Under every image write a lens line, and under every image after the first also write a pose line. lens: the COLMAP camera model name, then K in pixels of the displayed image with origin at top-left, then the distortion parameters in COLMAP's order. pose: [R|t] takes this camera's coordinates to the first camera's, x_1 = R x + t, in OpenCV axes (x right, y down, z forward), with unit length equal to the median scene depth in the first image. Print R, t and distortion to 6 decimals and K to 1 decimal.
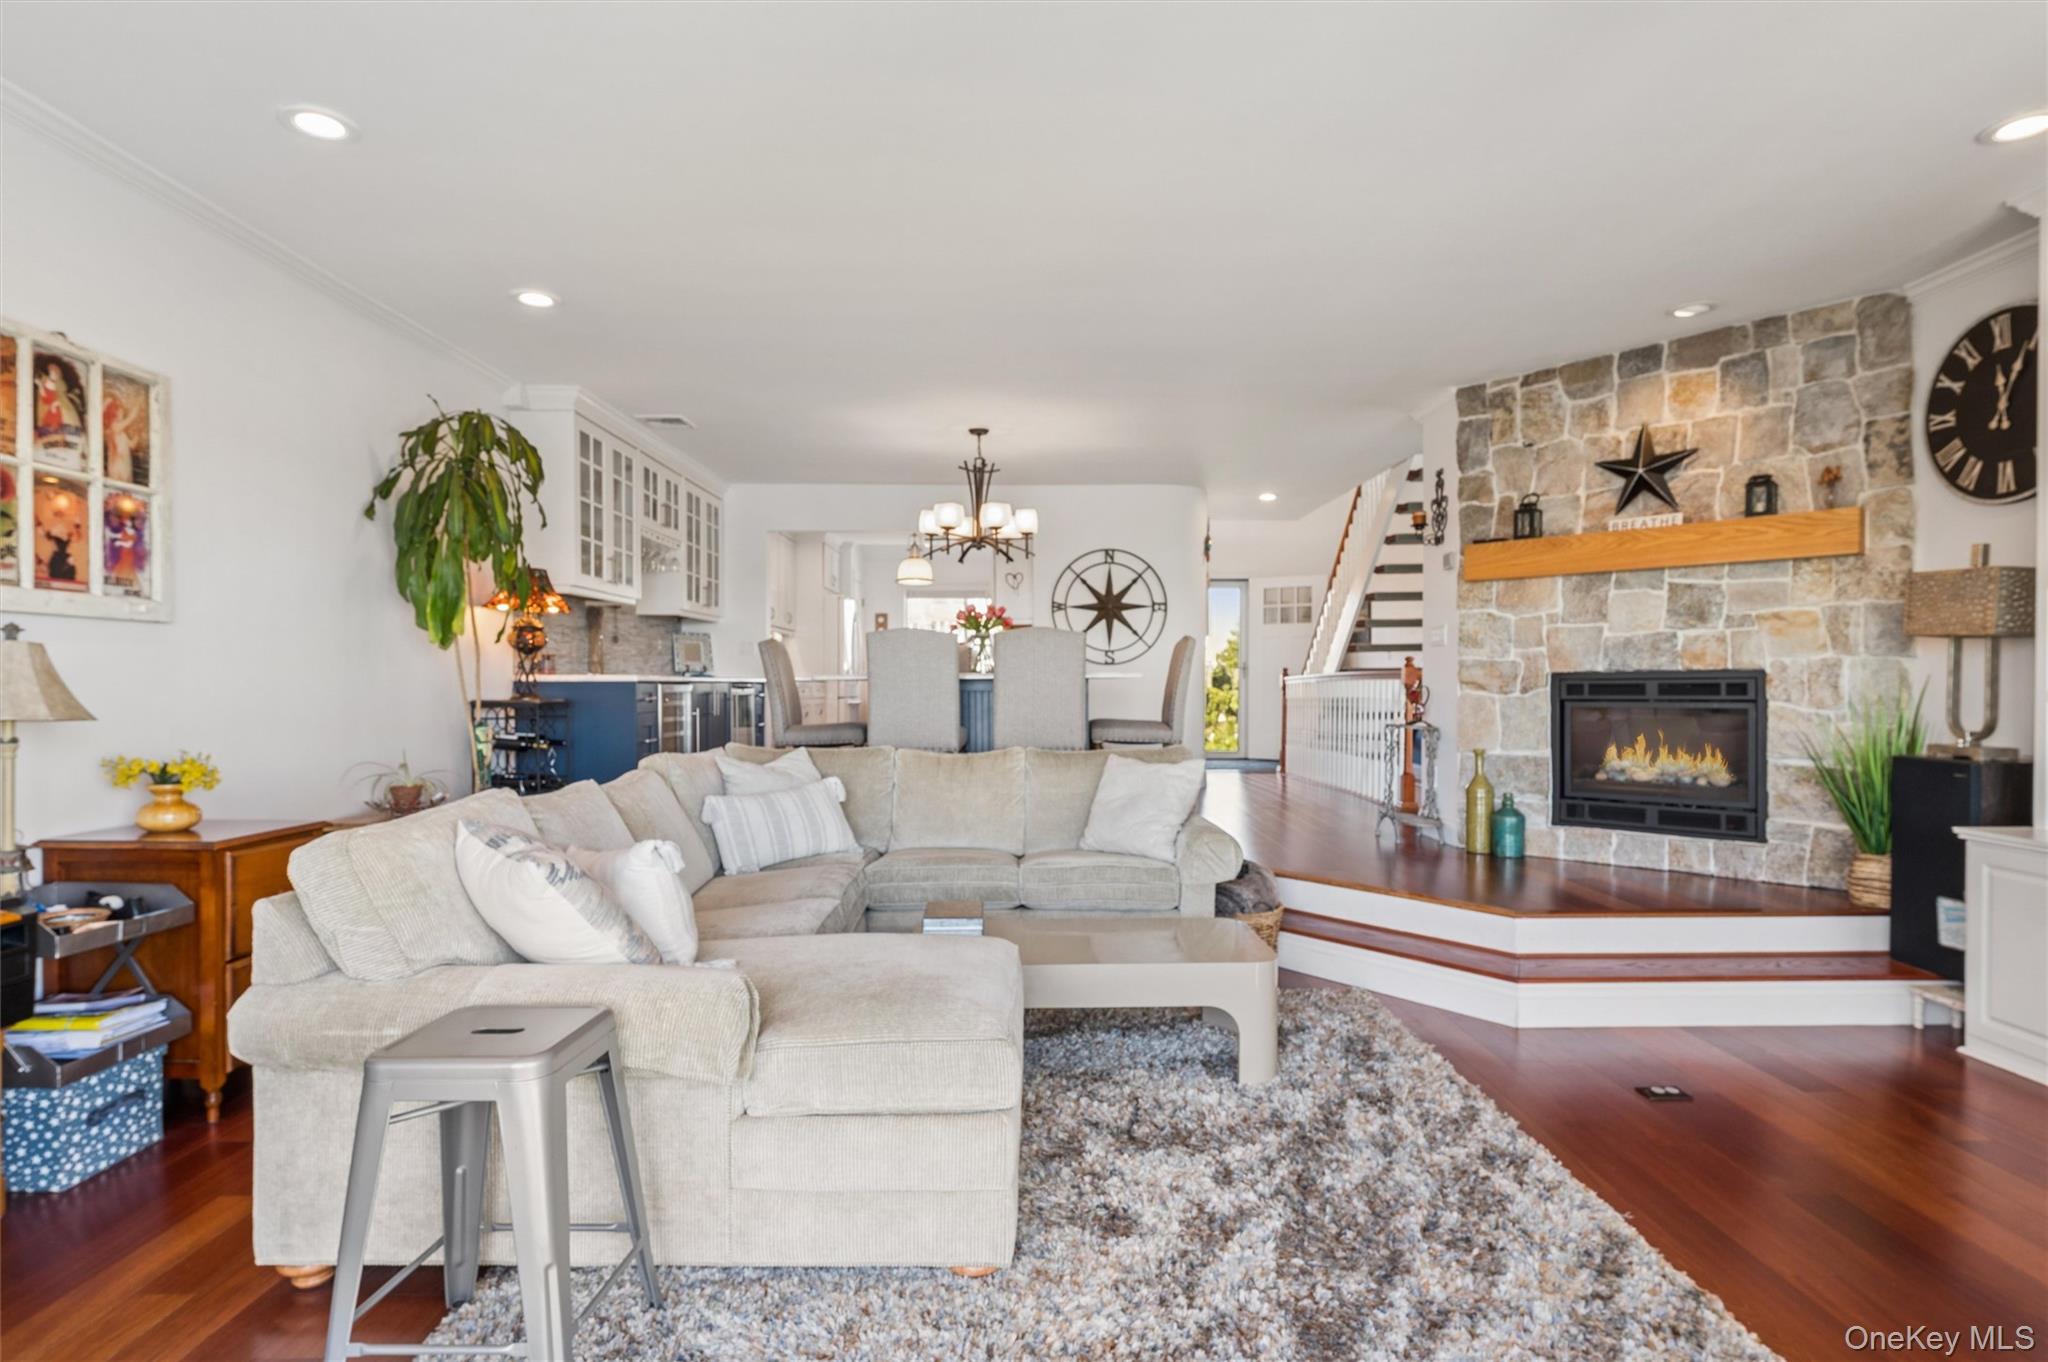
lens RADIAL K [[1071.5, 0, 1036.0], [0, 1071.5, 690.7], [0, 0, 1]] dist [0.004844, -0.000391]
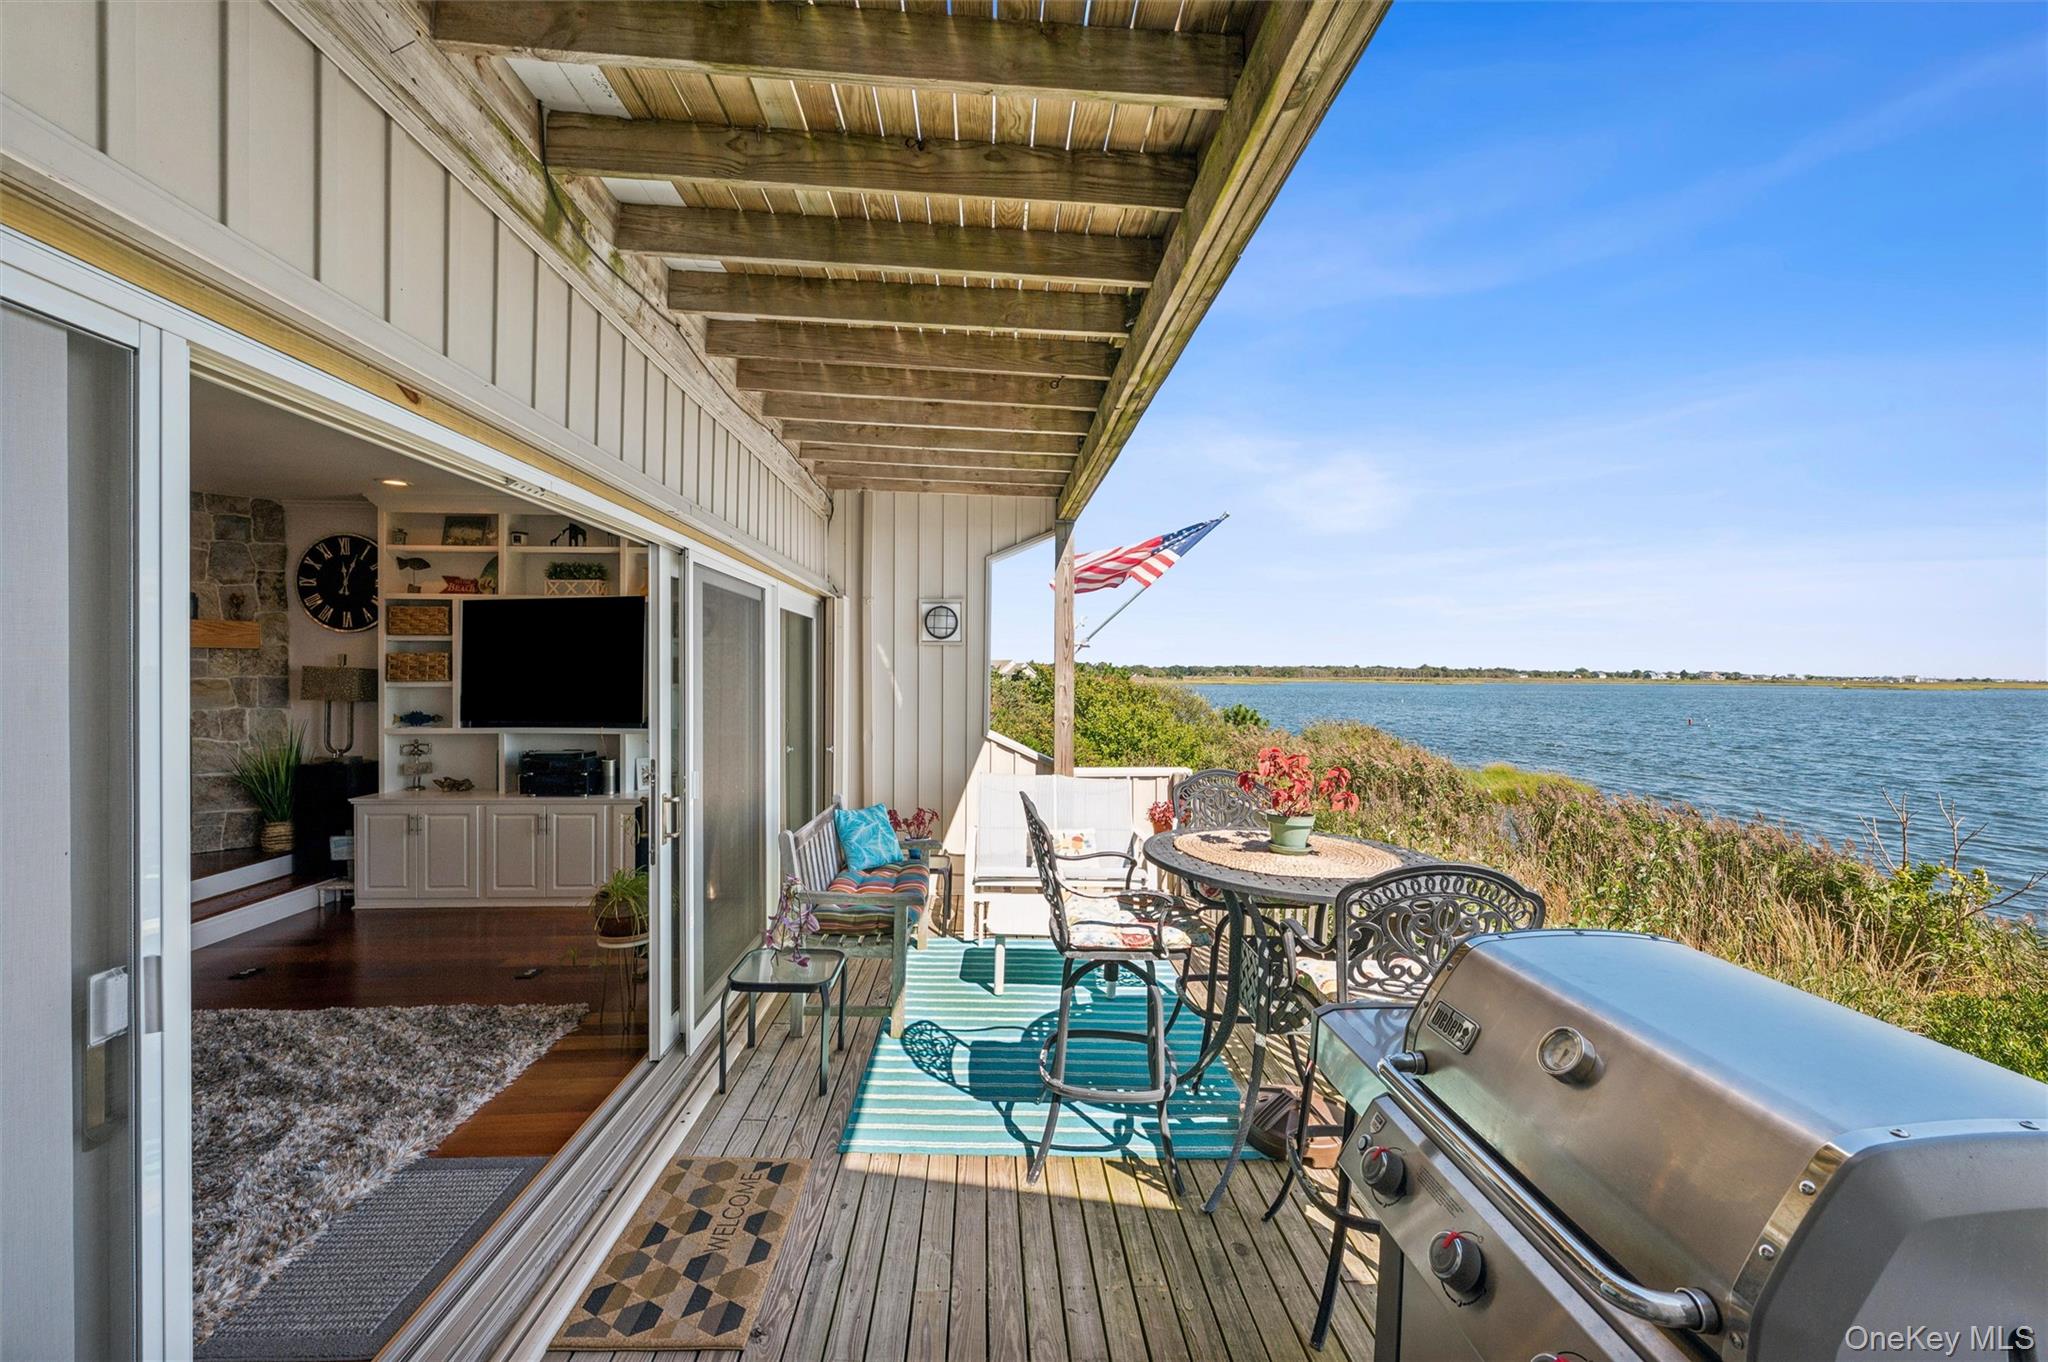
lens RADIAL K [[849.6, 0, 1020.0], [0, 849.6, 674.5], [0, 0, 1]] dist [0.000822, -0.000334]
pose [[-0.025231, -0.008606, 0.999645, -0.654847], [0.008893, 0.999921, 0.008833, -0.092795], [-0.999642, 0.009112, -0.025152, -0.189200]]
